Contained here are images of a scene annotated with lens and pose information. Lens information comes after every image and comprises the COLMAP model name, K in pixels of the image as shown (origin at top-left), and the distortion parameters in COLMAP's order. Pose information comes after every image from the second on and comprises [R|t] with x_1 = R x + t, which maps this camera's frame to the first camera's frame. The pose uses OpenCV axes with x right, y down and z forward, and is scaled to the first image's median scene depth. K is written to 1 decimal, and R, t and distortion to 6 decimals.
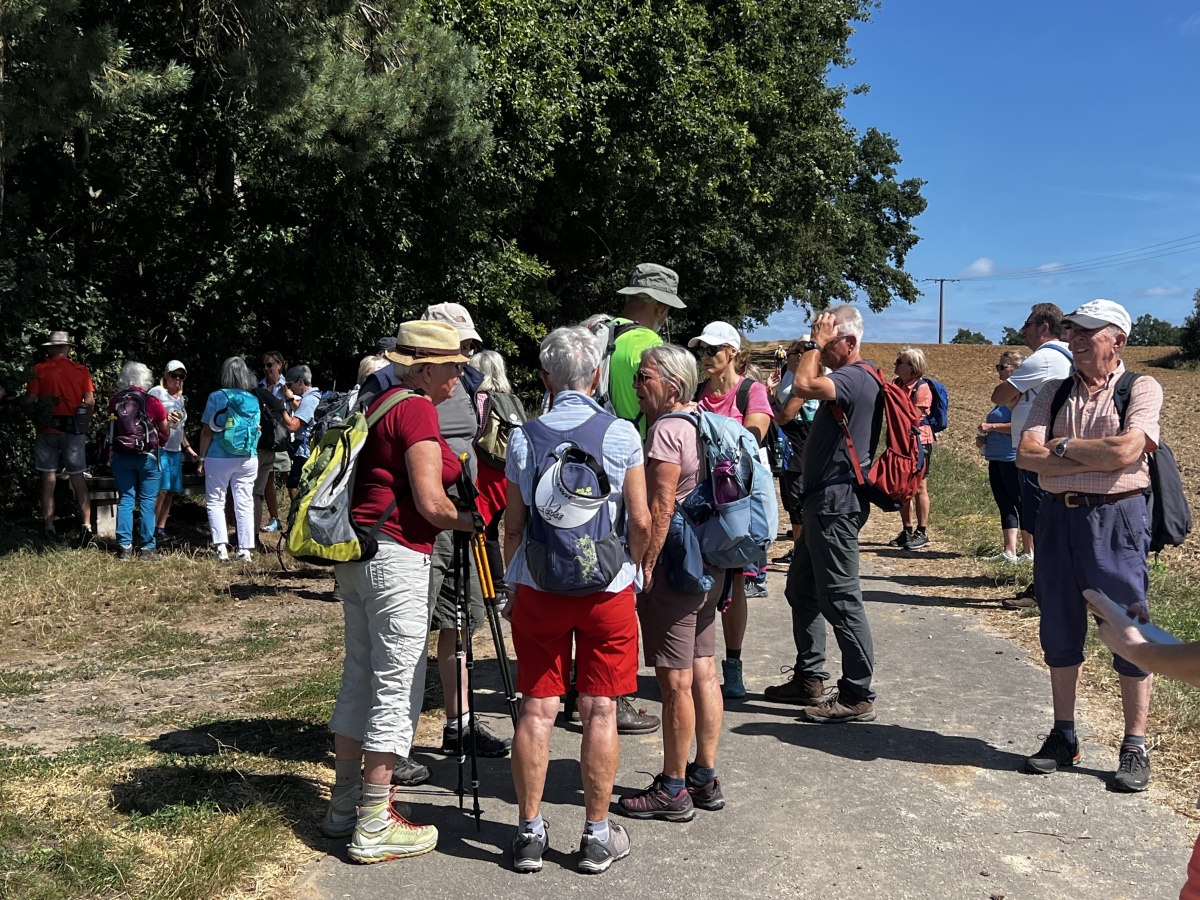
lens RADIAL K [[1490.4, 0, 599.5], [0, 1490.4, 447.4], [0, 0, 1]] dist [0.066807, 0.000000]
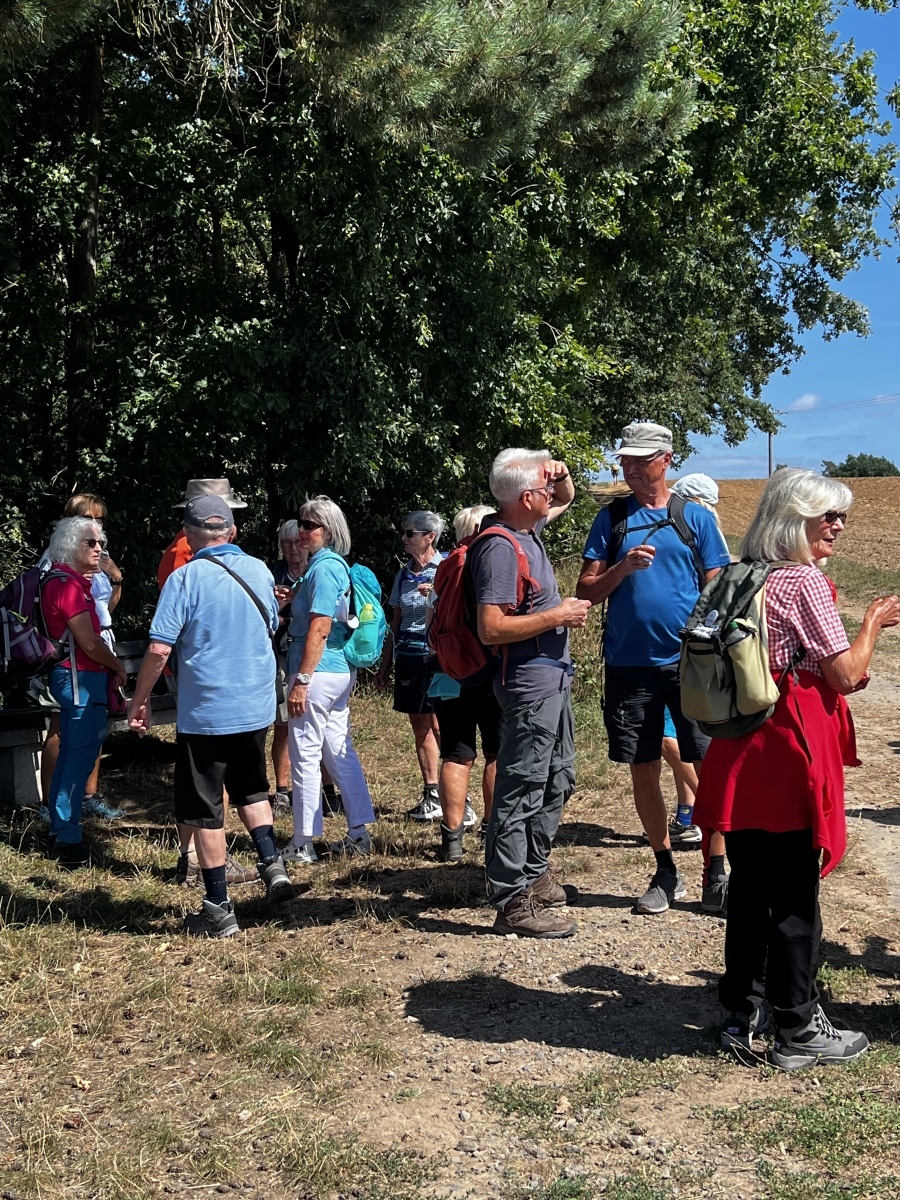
lens RADIAL K [[1499.3, 0, 453.9], [0, 1499.3, 606.1], [0, 0, 1]] dist [0.064006, 0.000000]
pose [[0.998767, -0.038407, 0.031464, -0.138951], [0.038194, 0.999243, 0.007337, -0.017187], [-0.031722, -0.006126, 0.999478, 0.304164]]
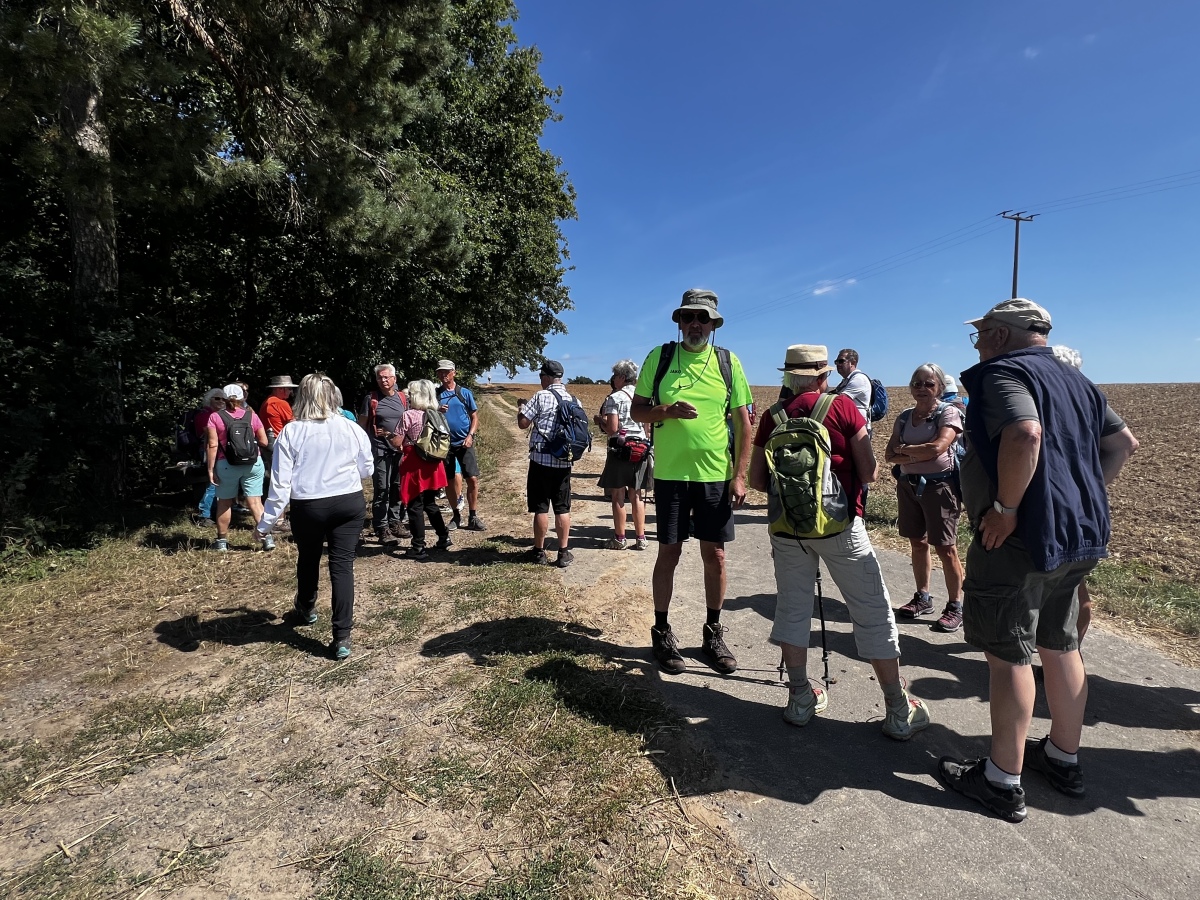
lens RADIAL K [[561.5, 0, 601.5], [0, 561.5, 451.7], [0, 0, 1]] dist [-0.006575, 0.000925]
pose [[0.945633, -0.049657, 0.321422, -0.107078], [0.033700, 0.997916, 0.055025, -0.011781], [-0.323485, -0.041202, 0.945336, 0.263480]]
